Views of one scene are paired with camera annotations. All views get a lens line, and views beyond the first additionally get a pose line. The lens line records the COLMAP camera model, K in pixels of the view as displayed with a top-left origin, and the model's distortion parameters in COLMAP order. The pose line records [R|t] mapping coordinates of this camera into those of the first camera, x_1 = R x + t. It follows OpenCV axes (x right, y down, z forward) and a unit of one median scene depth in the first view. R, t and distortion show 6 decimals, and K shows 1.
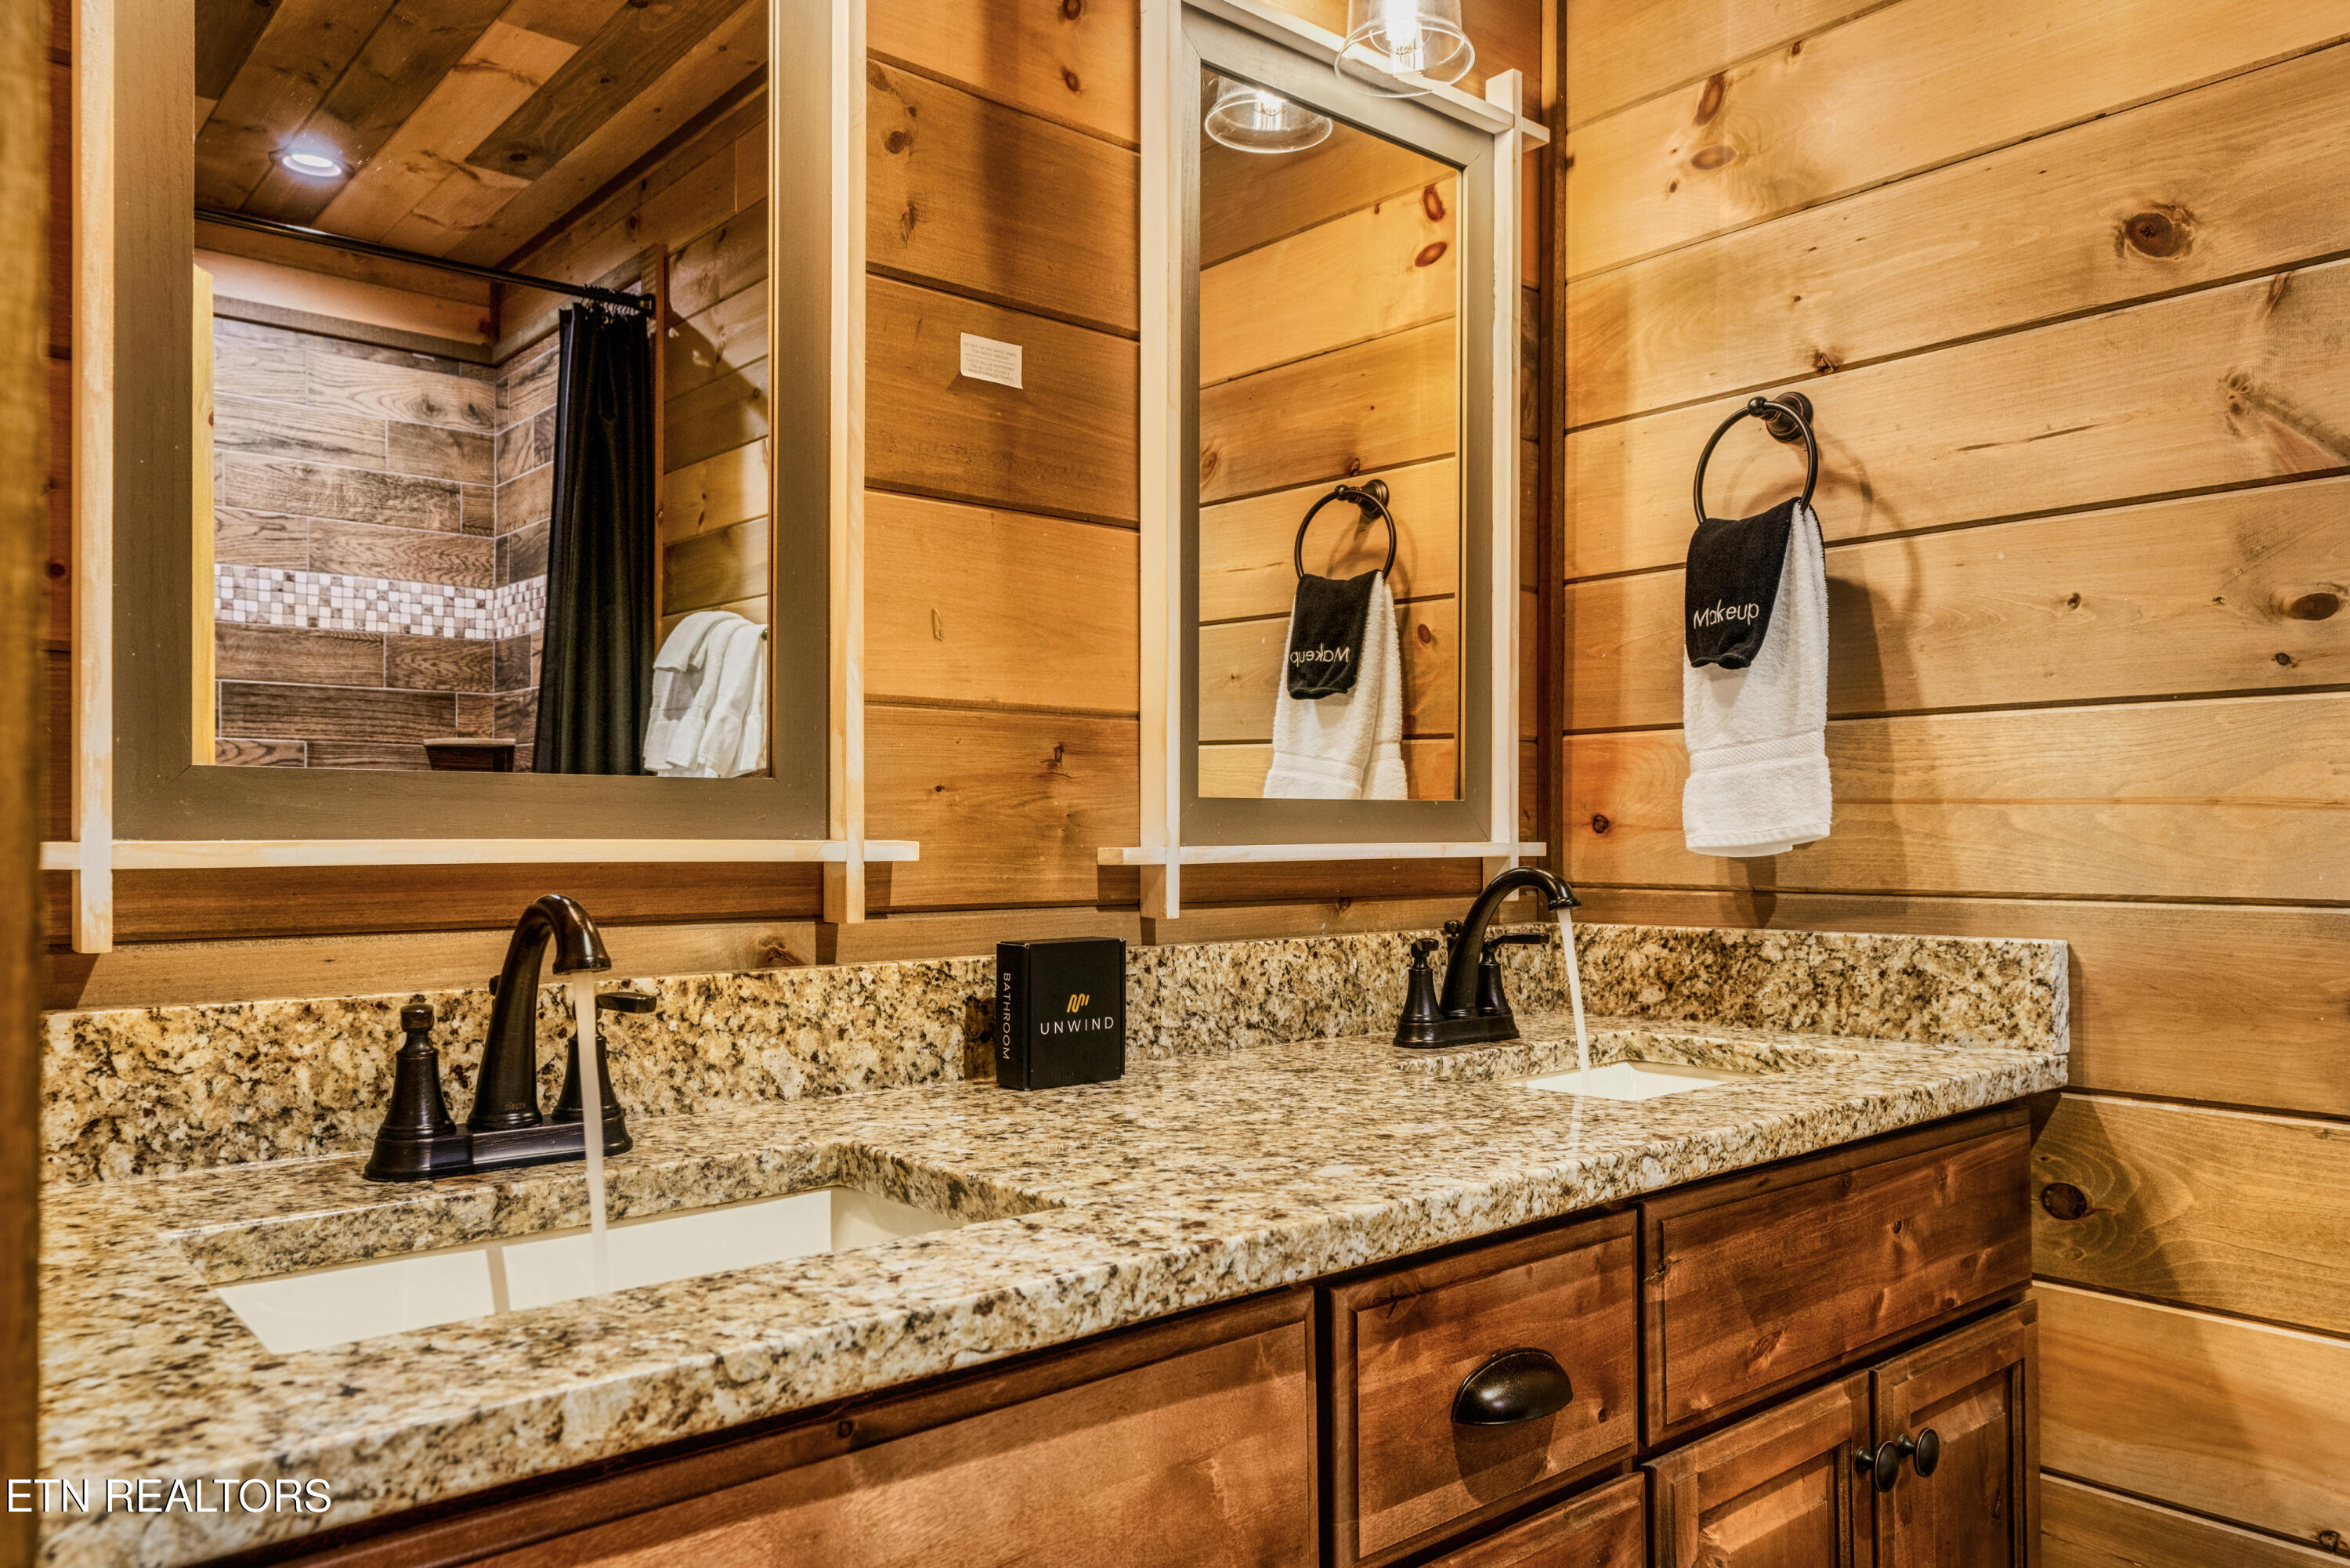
lens RADIAL K [[1621.0, 0, 1164.9], [0, 1621.0, 832.6], [0, 0, 1]] dist [-0.002889, -0.000607]
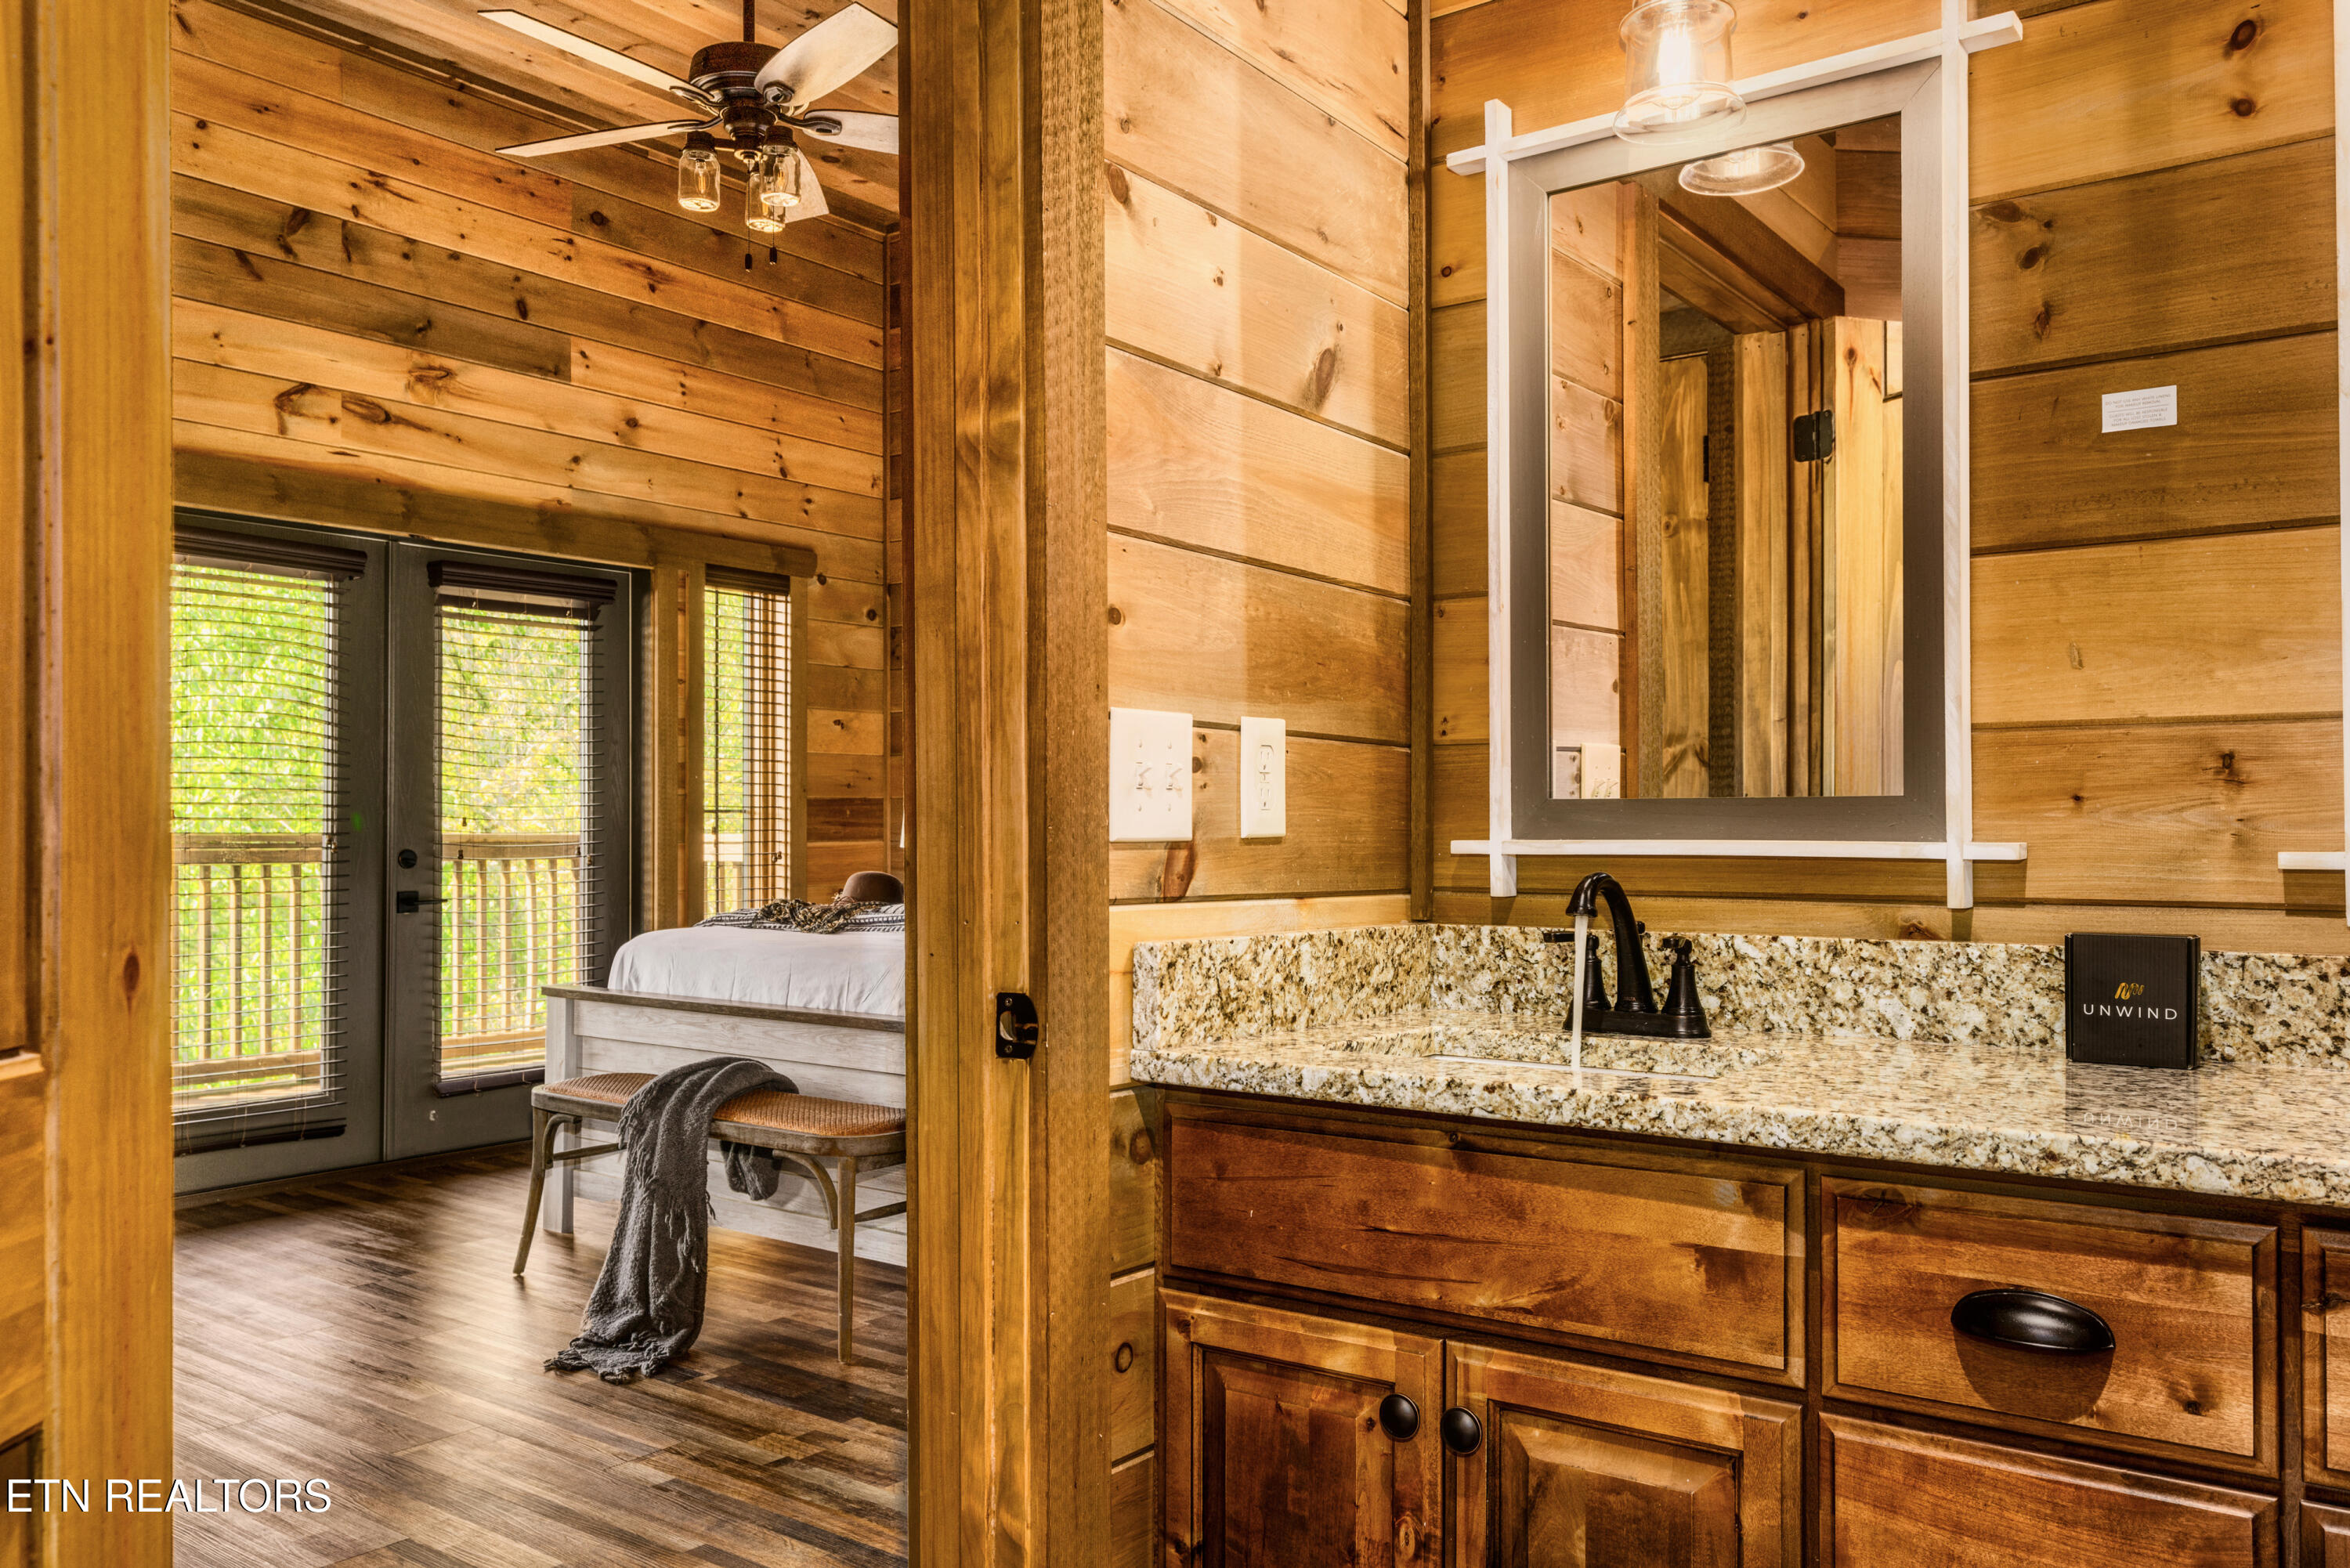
lens RADIAL K [[1776.4, 0, 1173.6], [0, 1776.4, 794.4], [0, 0, 1]] dist [0.000077, -0.001206]
pose [[0.221568, -0.020464, -0.974930, 1.074135], [-0.000280, 0.999778, -0.021049, -0.003400], [0.975145, 0.004937, 0.221514, 0.106625]]
